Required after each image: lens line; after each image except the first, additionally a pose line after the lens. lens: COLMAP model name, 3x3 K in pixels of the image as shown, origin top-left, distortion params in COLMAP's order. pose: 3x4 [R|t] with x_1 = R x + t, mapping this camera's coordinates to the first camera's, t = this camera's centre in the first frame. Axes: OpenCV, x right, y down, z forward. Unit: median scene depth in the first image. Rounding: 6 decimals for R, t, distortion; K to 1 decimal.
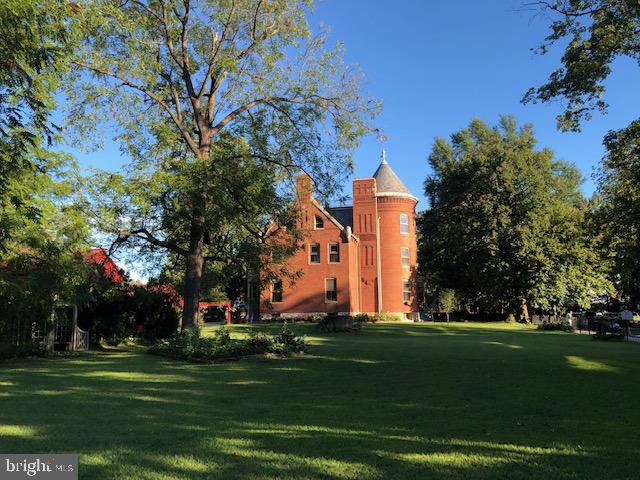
lens RADIAL K [[522.3, 0, 320.0], [0, 522.3, 240.0], [0, 0, 1]] dist [-0.003590, -0.000266]
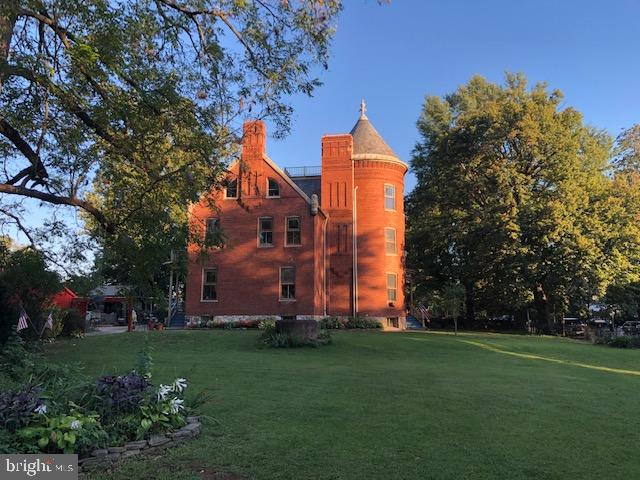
lens RADIAL K [[522.3, 0, 320.0], [0, 522.3, 240.0], [0, 0, 1]] dist [-0.003590, -0.000266]
pose [[0.997580, 0.022435, 0.065806, 0.015355], [-0.021942, 0.999726, -0.008203, 0.038452], [-0.065972, 0.006739, 0.997799, 0.271527]]
